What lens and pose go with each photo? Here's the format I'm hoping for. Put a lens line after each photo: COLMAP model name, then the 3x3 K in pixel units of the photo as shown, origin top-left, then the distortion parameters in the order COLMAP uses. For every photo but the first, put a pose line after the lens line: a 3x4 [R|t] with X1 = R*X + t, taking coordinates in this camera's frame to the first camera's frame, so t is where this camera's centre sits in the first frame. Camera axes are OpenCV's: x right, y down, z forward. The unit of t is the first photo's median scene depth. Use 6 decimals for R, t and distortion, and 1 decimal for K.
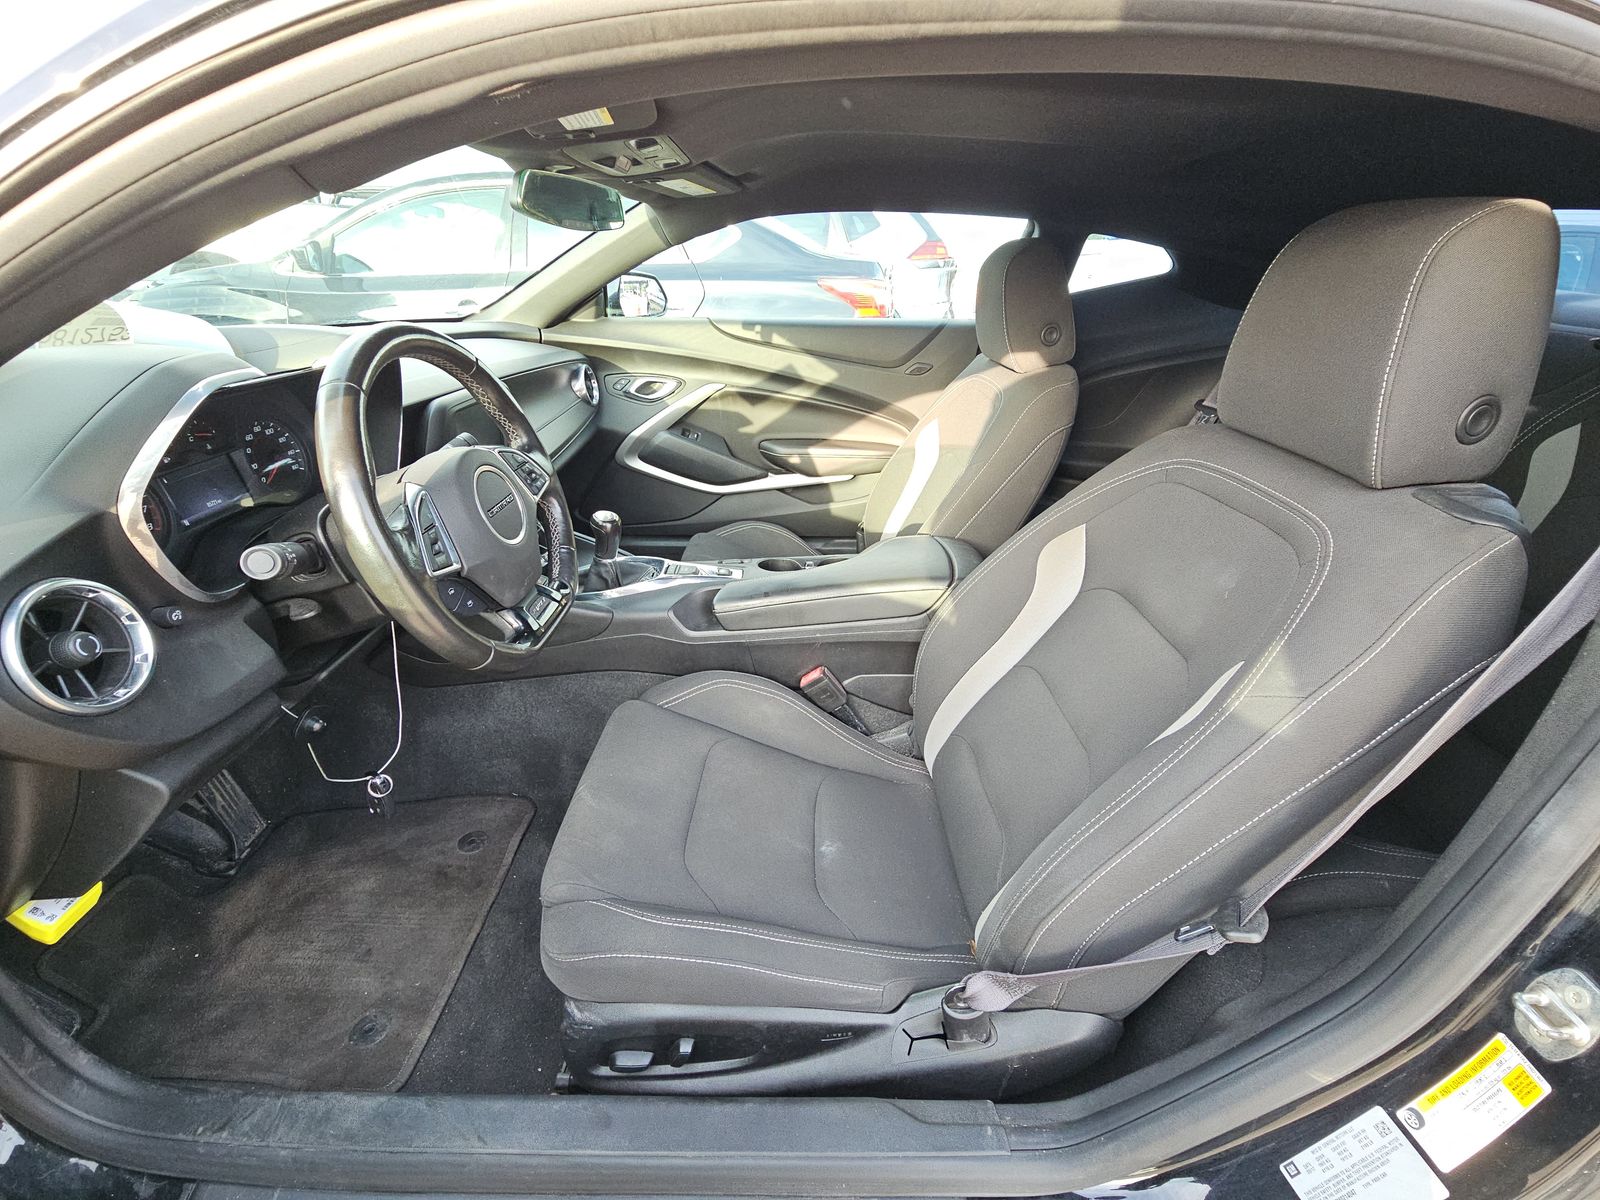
lens RADIAL K [[644.9, 0, 791.8], [0, 644.9, 610.7], [0, 0, 1]] dist [0.023748, -0.019899]
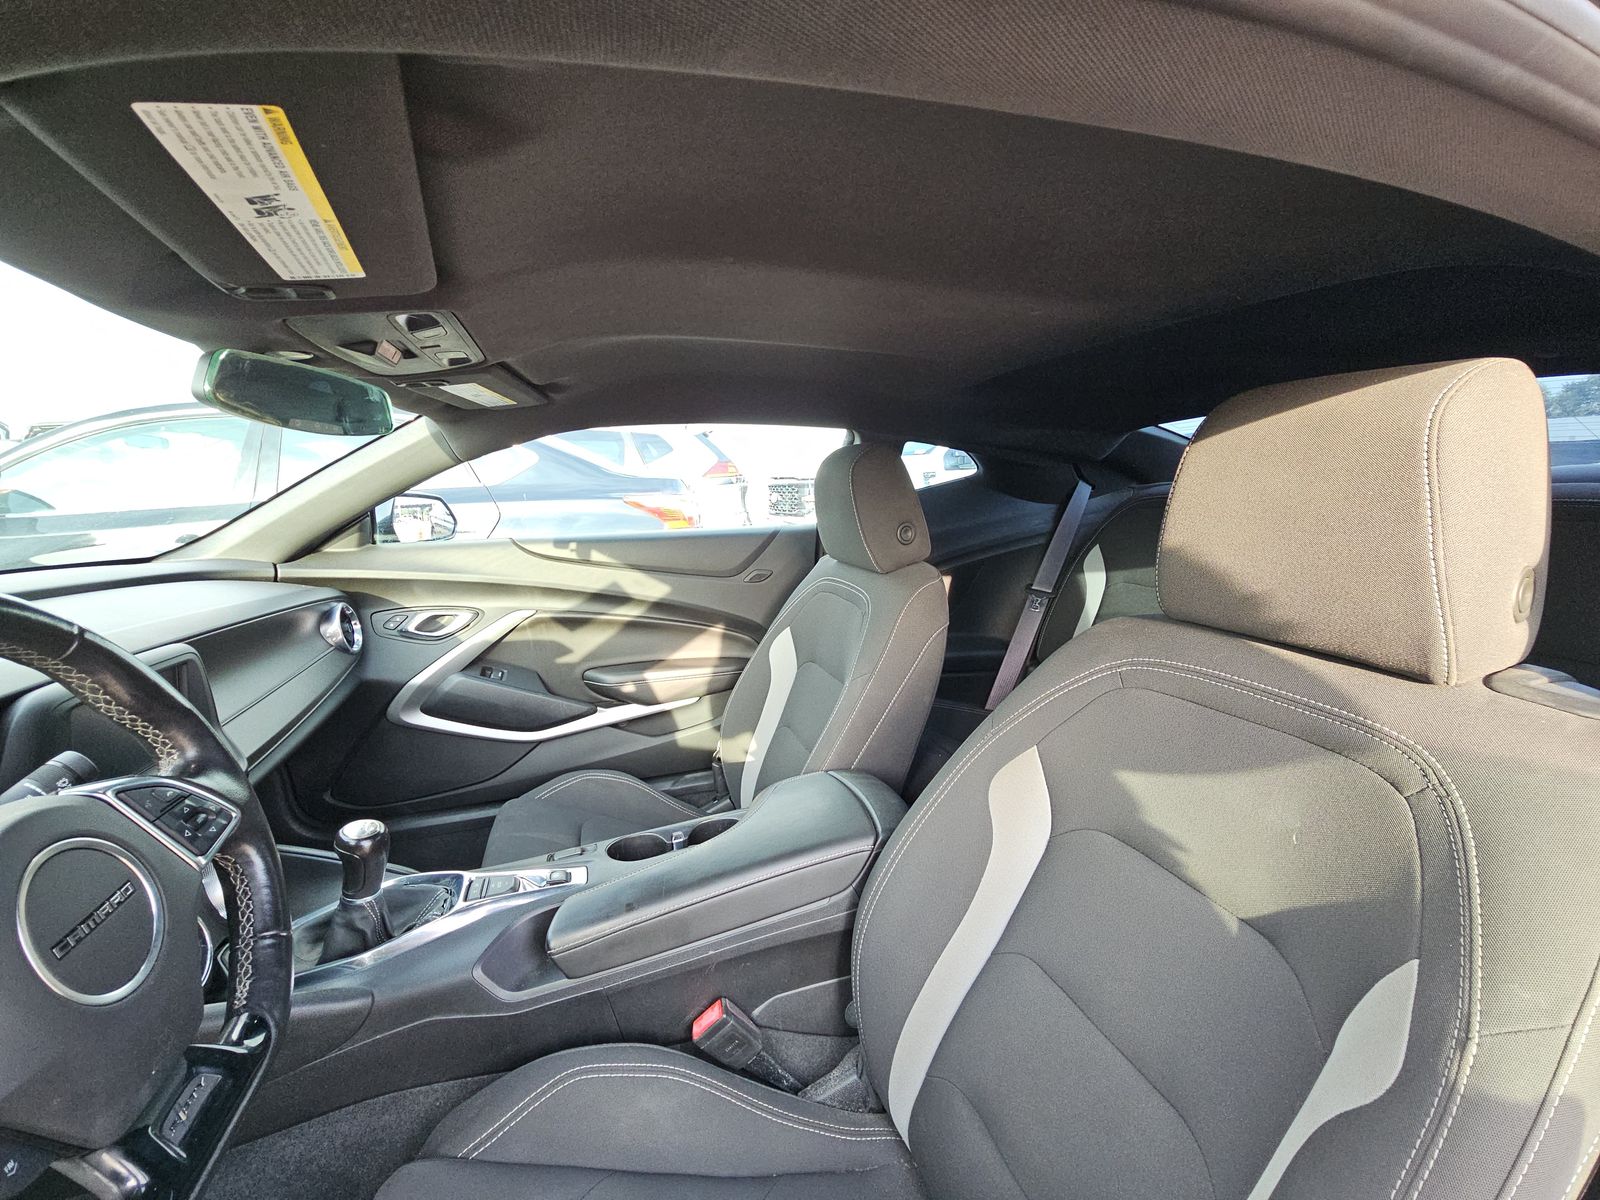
lens RADIAL K [[642.2, 0, 769.1], [0, 642.2, 610.1], [0, 0, 1]] dist [0.001273, 0.000279]
pose [[0.959844, -0.086903, 0.266736, -0.039074], [0.162030, 0.947916, -0.274229, -0.084320], [-0.229012, 0.306436, 0.923932, 0.190637]]
